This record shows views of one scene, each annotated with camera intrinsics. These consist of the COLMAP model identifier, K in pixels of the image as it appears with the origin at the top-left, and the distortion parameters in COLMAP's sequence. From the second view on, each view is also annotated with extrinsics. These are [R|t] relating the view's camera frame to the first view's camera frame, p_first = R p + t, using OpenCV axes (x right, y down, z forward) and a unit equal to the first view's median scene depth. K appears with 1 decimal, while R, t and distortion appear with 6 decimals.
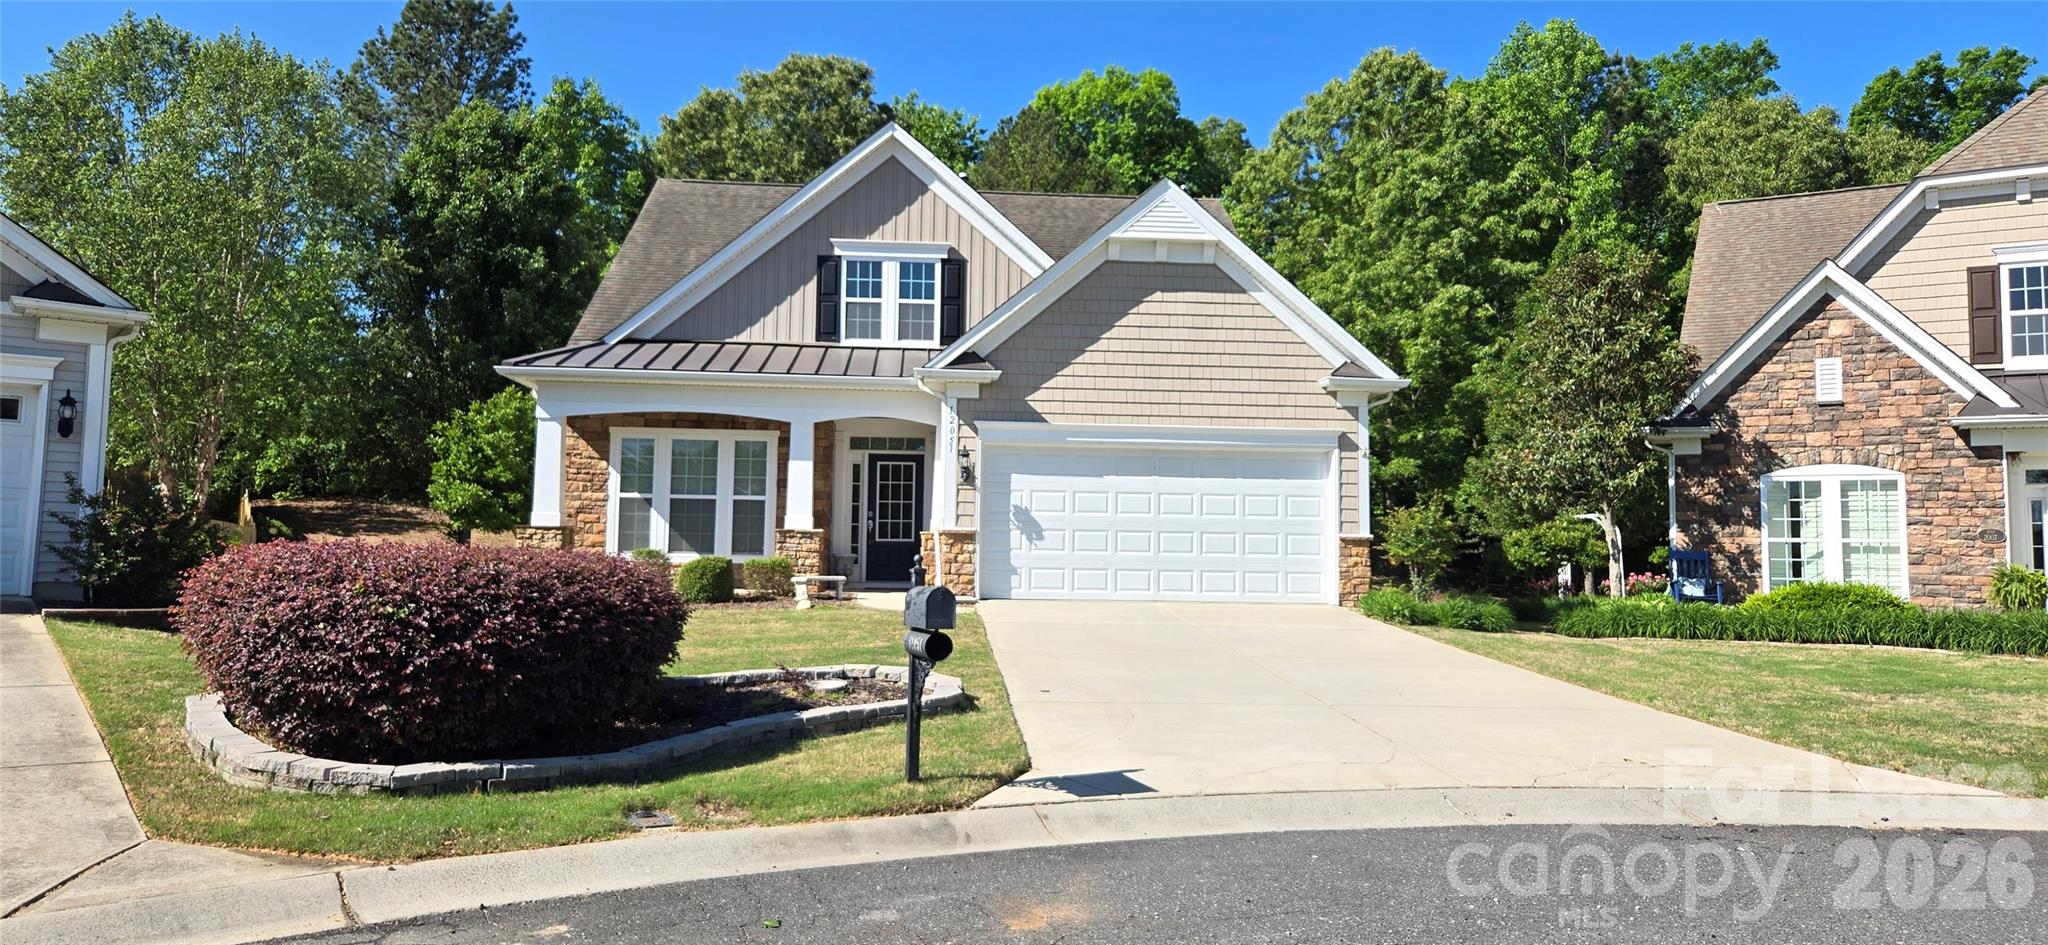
lens RADIAL K [[1268.8, 0, 1025.9], [0, 1268.8, 469.4], [0, 0, 1]] dist [0.000335, -0.000007]
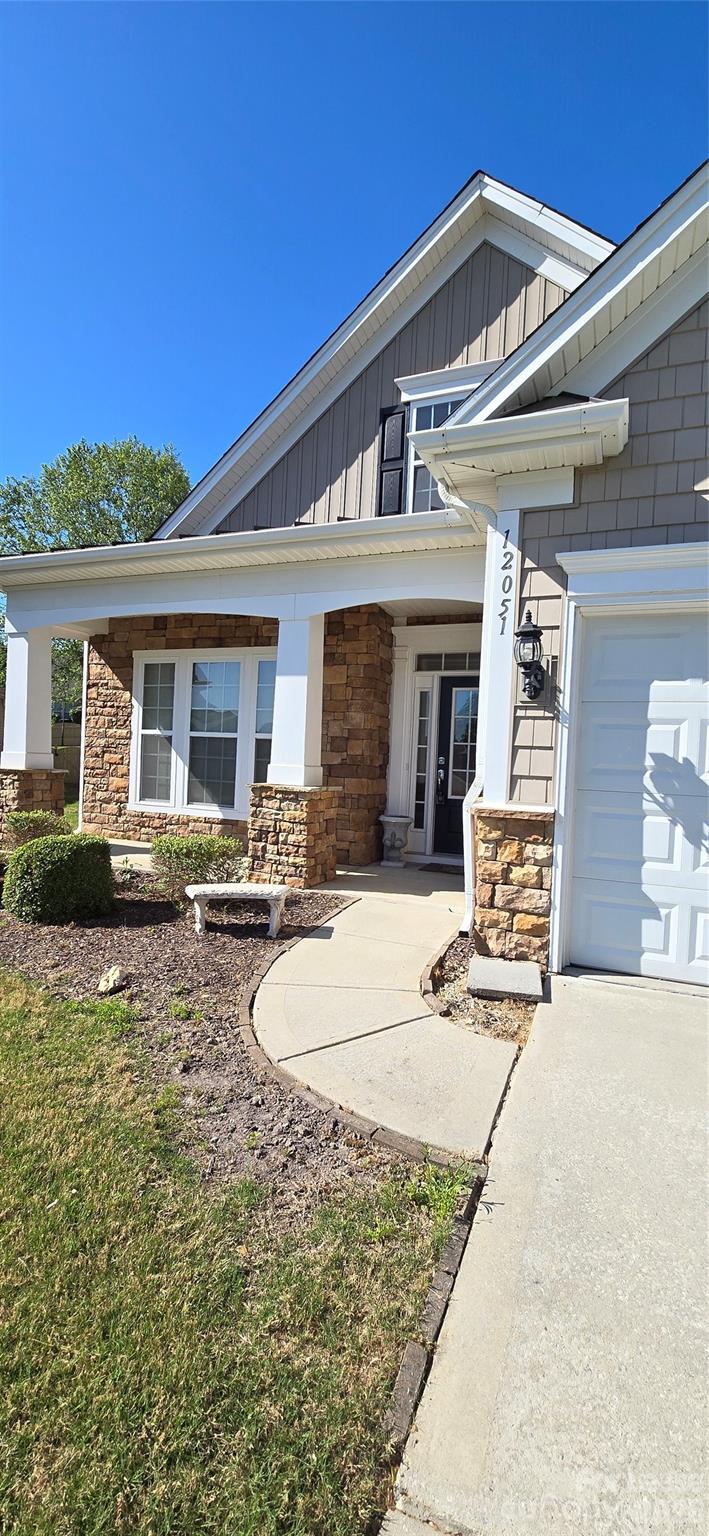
lens RADIAL K [[633.9, 0, 368.6], [0, 633.9, 771.5], [0, 0, 1]] dist [0.004515, 0.000245]
pose [[0.899107, 0.030892, -0.436637, -0.002645], [0.000475, 0.997437, 0.071546, 0.016472], [0.437728, -0.064535, 0.896788, 0.691294]]
